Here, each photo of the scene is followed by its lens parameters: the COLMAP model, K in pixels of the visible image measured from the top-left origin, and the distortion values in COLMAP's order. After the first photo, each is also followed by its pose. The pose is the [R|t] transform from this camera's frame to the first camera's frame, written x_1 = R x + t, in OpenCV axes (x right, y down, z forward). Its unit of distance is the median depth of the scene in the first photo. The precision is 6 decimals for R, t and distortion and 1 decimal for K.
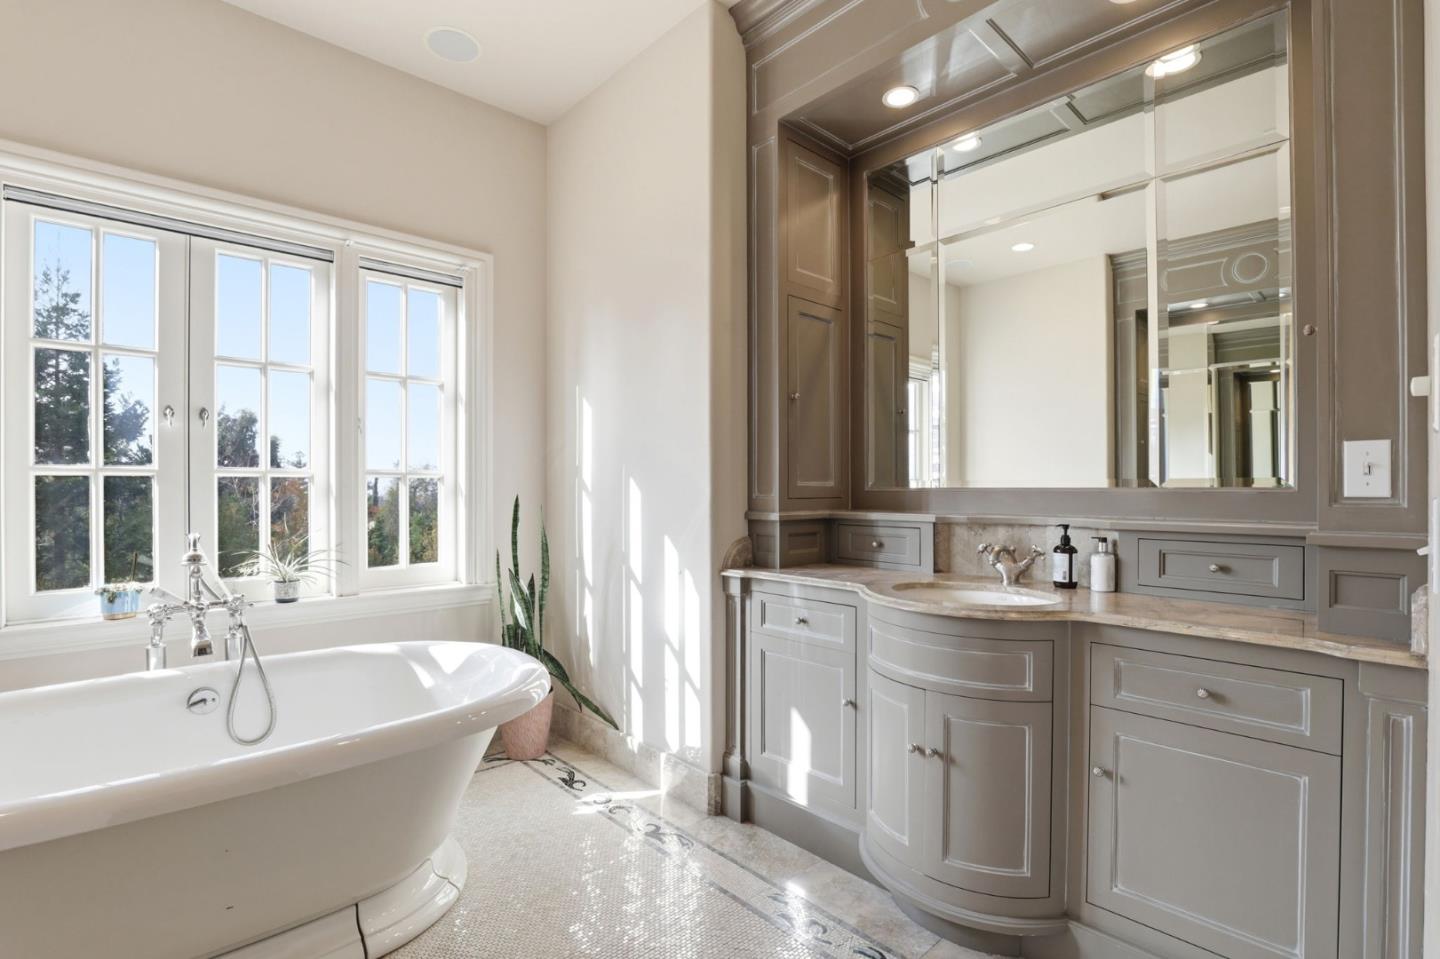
lens RADIAL K [[669.1, 0, 717.9], [0, 669.1, 485.0], [0, 0, 1]] dist [-0.036397, 0.007938]
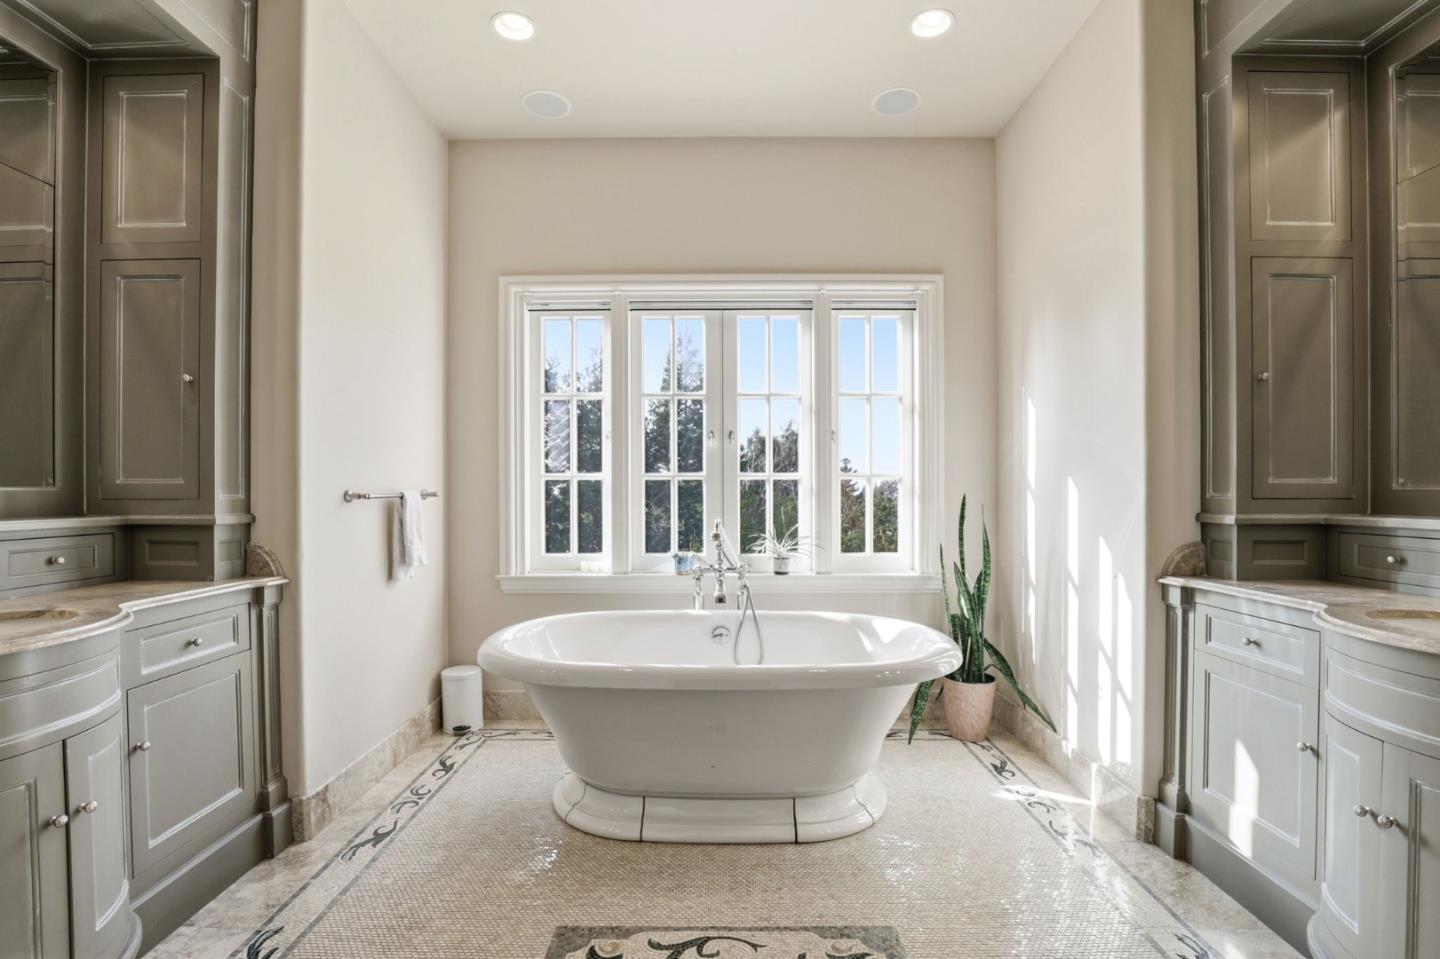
lens RADIAL K [[669.1, 0, 717.9], [0, 669.1, 485.0], [0, 0, 1]] dist [-0.036397, 0.007938]
pose [[0.727636, -0.005563, -0.685941, 0.180423], [0.003565, 0.999984, -0.004328, 0.004211], [0.685955, 0.000704, 0.727644, -0.063910]]
